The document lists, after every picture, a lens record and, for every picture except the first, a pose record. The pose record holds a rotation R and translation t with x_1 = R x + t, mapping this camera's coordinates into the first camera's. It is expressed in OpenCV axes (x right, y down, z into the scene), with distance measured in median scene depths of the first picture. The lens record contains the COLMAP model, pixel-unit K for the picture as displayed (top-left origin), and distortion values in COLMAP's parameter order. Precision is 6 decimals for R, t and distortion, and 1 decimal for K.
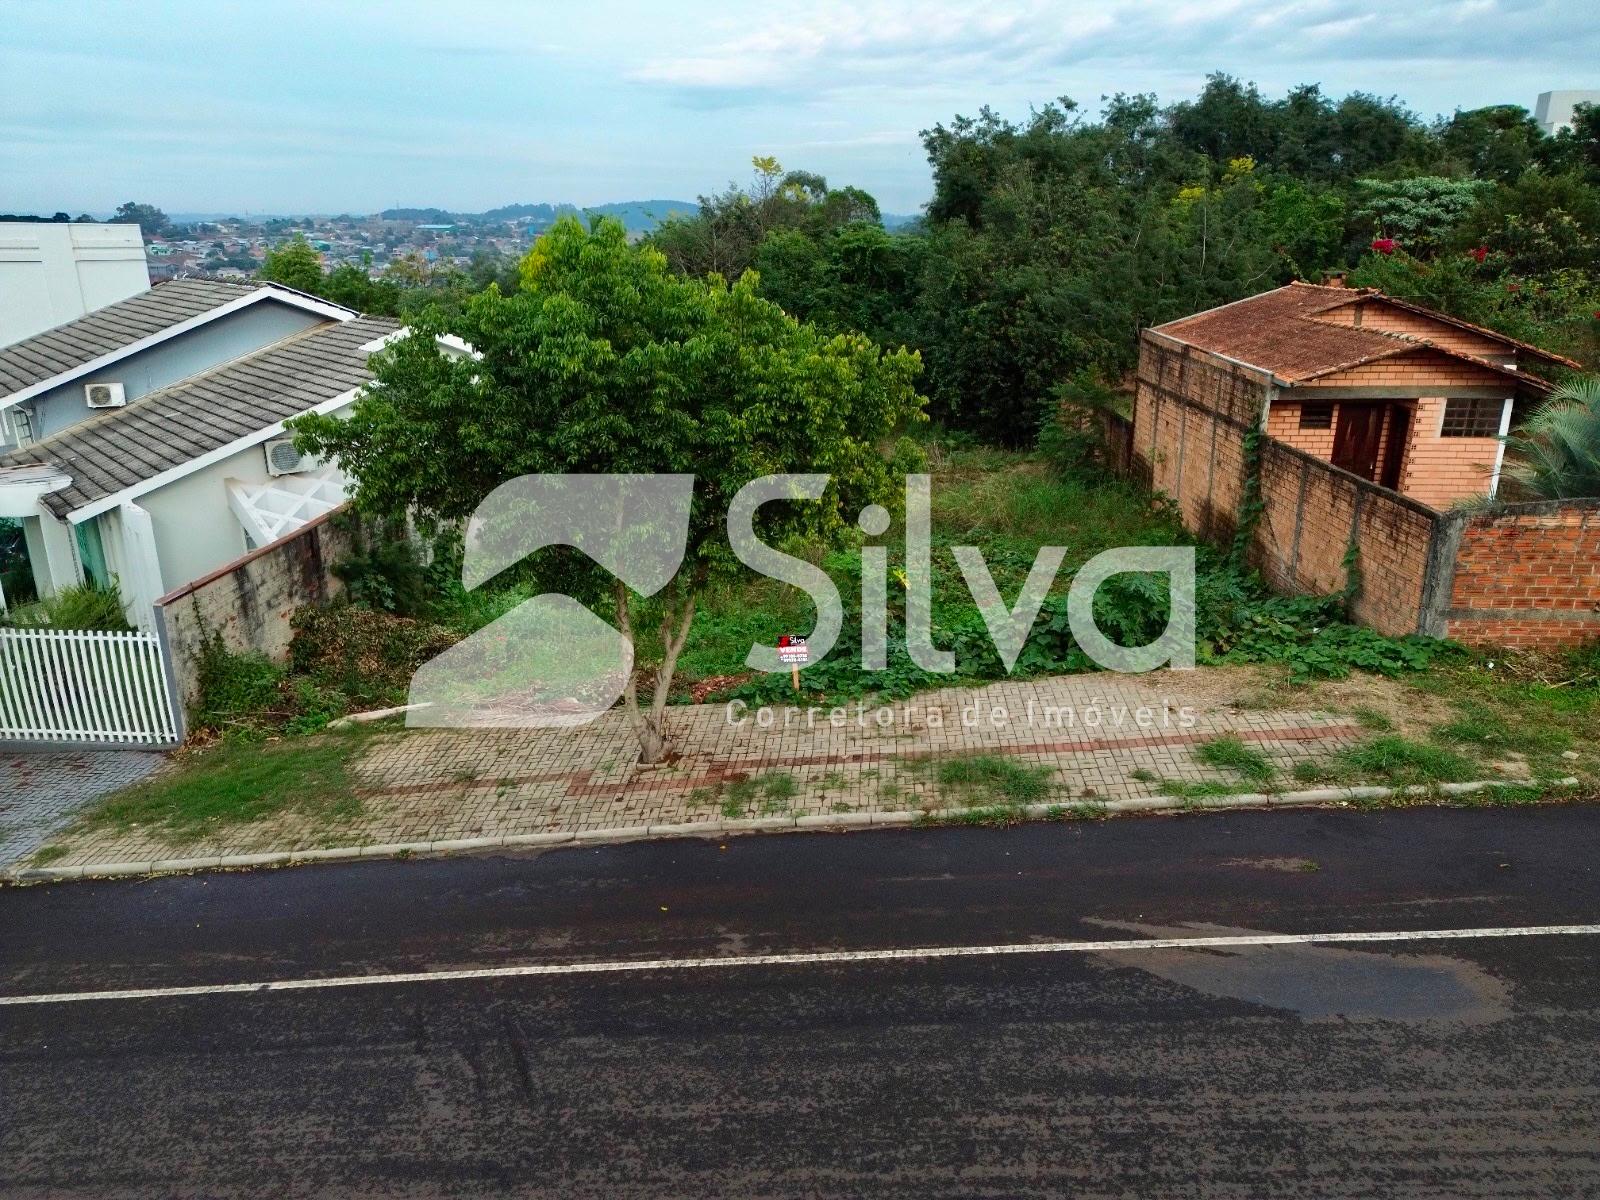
lens RADIAL K [[1139.1, 0, 803.4], [0, 1139.1, 613.3], [0, 0, 1]] dist [0.088178, -0.089114]
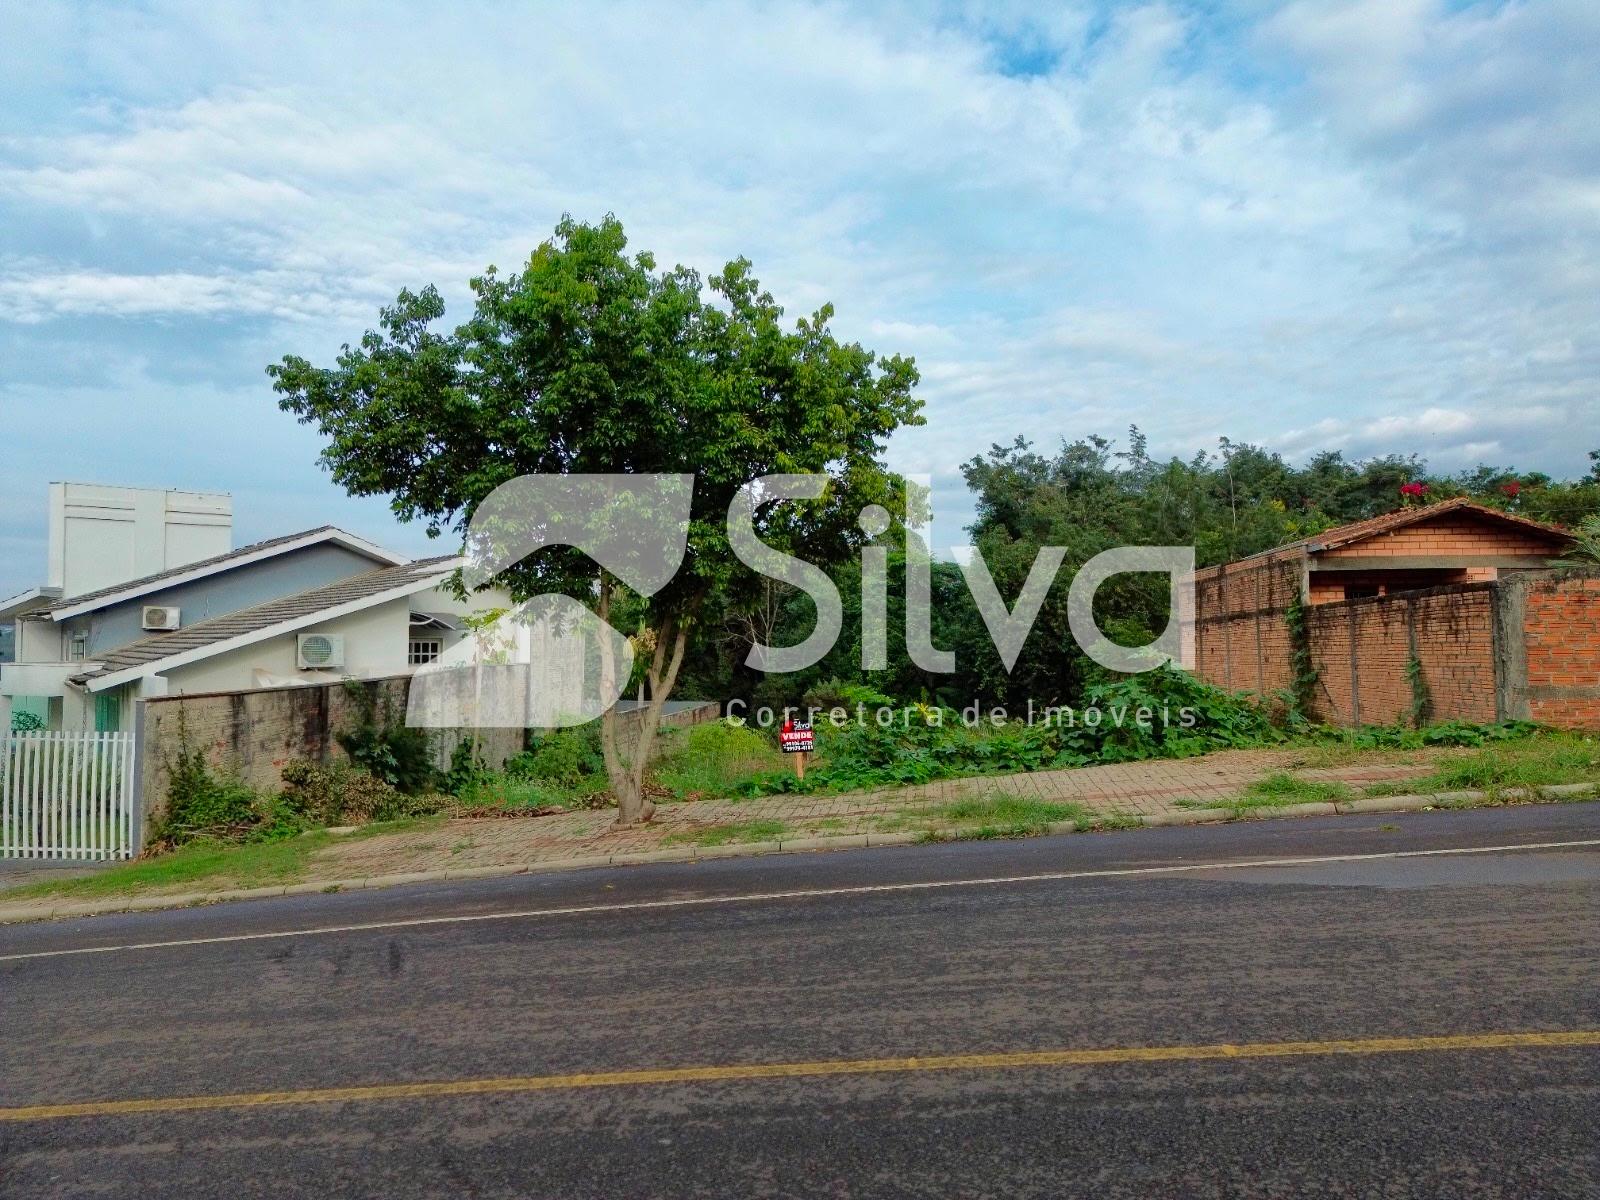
lens RADIAL K [[1139.1, 0, 803.4], [0, 1139.1, 613.3], [0, 0, 1]] dist [0.088178, -0.089114]
pose [[0.998342, 0.000742, -0.057548, 0.042714], [-0.020275, 0.940352, -0.339598, 0.218416], [0.053863, 0.340201, 0.938809, 0.092278]]
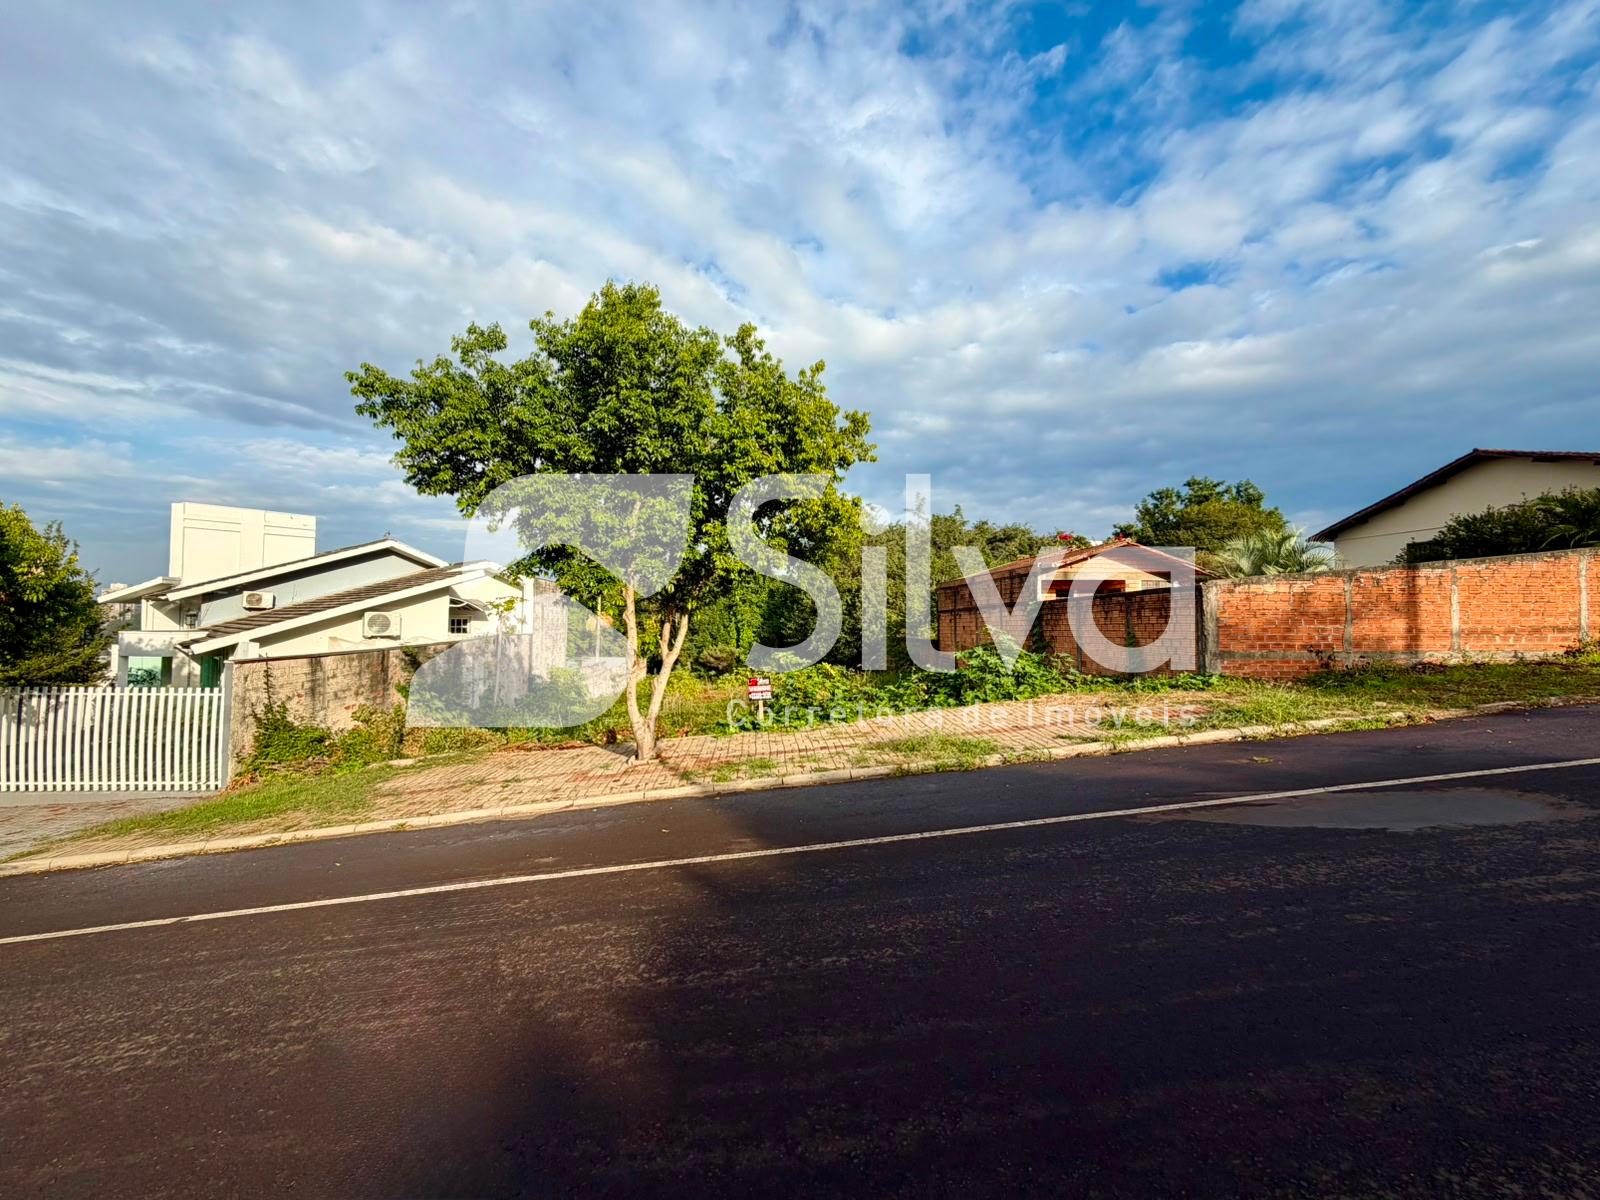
lens RADIAL K [[642.3, 0, 800.1], [0, 642.3, 603.0], [0, 0, 1]] dist [0.001477, -0.000634]
pose [[0.991684, 0.013249, 0.128011, -0.050221], [0.031586, 0.939206, -0.341897, 0.164888], [-0.124759, 0.343097, 0.930978, 0.257018]]
